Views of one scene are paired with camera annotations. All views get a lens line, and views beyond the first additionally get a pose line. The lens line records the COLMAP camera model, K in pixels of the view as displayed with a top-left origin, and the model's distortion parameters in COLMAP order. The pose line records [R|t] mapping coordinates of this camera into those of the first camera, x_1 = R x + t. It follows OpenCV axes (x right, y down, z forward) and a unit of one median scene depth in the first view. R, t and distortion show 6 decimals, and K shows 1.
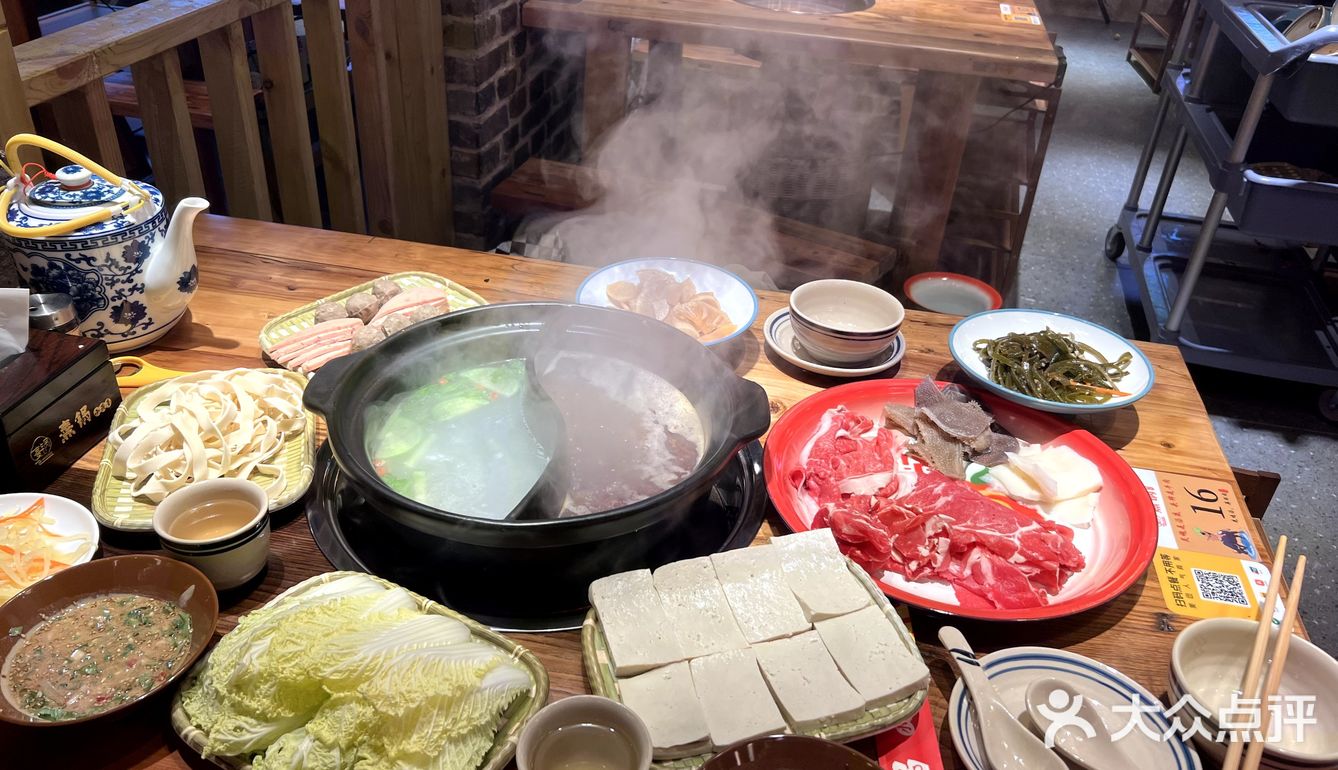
lens RADIAL K [[1029.7, 0, 671.8], [0, 1029.7, 399.0], [0, 0, 1]] dist [0.033174, -0.070715]
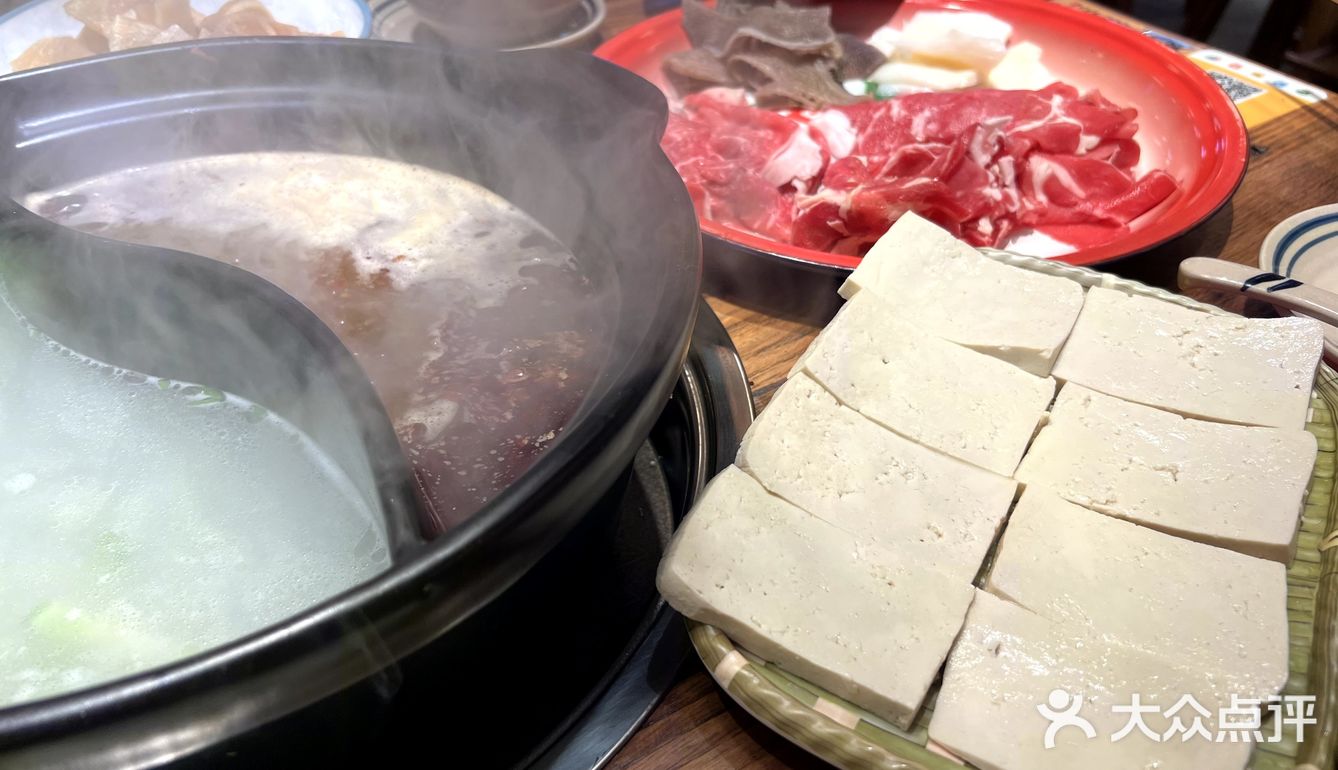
lens RADIAL K [[1029.7, 0, 671.8], [0, 1029.7, 399.0], [0, 0, 1]] dist [0.033174, -0.070715]
pose [[0.717320, -0.485086, 0.500143, -0.192878], [0.411881, 0.874201, 0.257152, 0.028138], [-0.561967, 0.021539, 0.826879, 0.589829]]
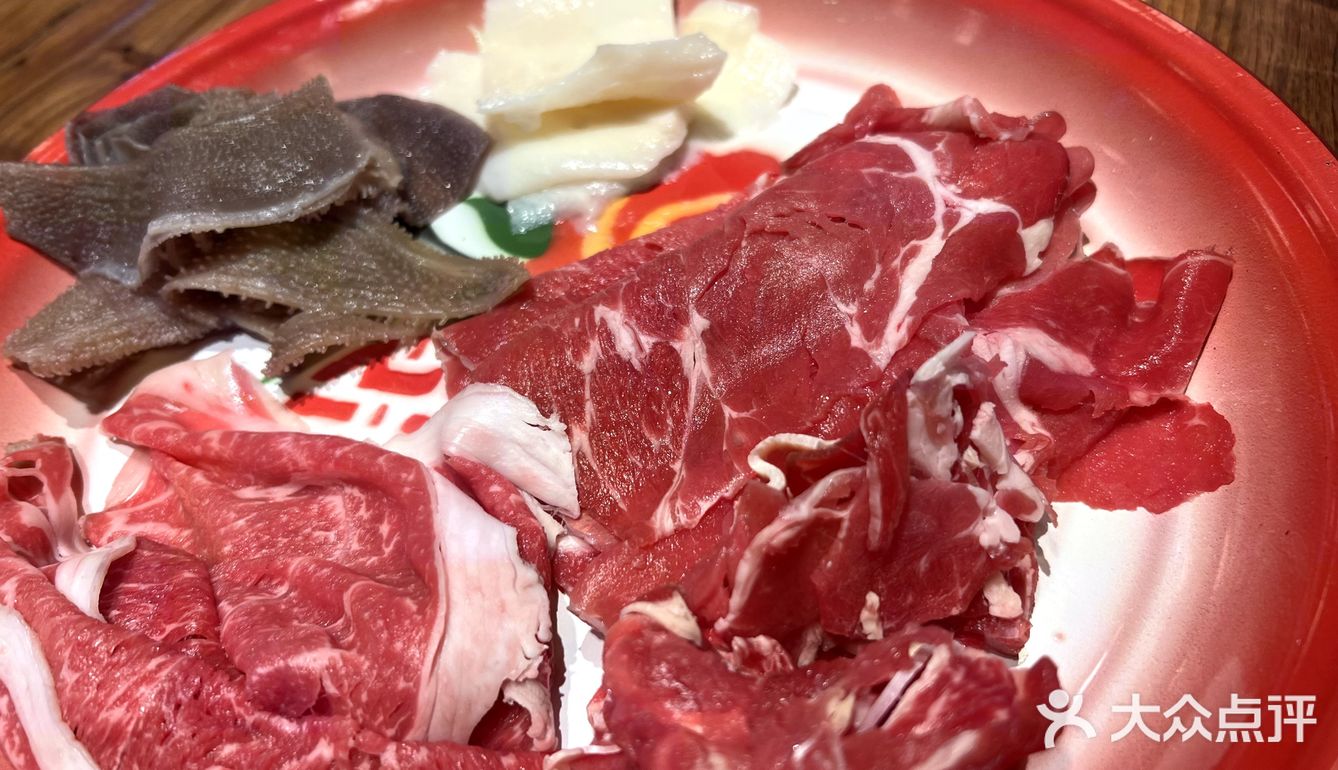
lens RADIAL K [[1086.8, 0, 669.0], [0, 1086.8, 385.0], [0, 0, 1]] dist [0.002212, -0.092603]
pose [[0.240596, -0.775349, 0.583907, 0.107191], [0.620280, 0.585532, 0.521924, -0.028560], [-0.746570, 0.236613, 0.621810, 0.829513]]
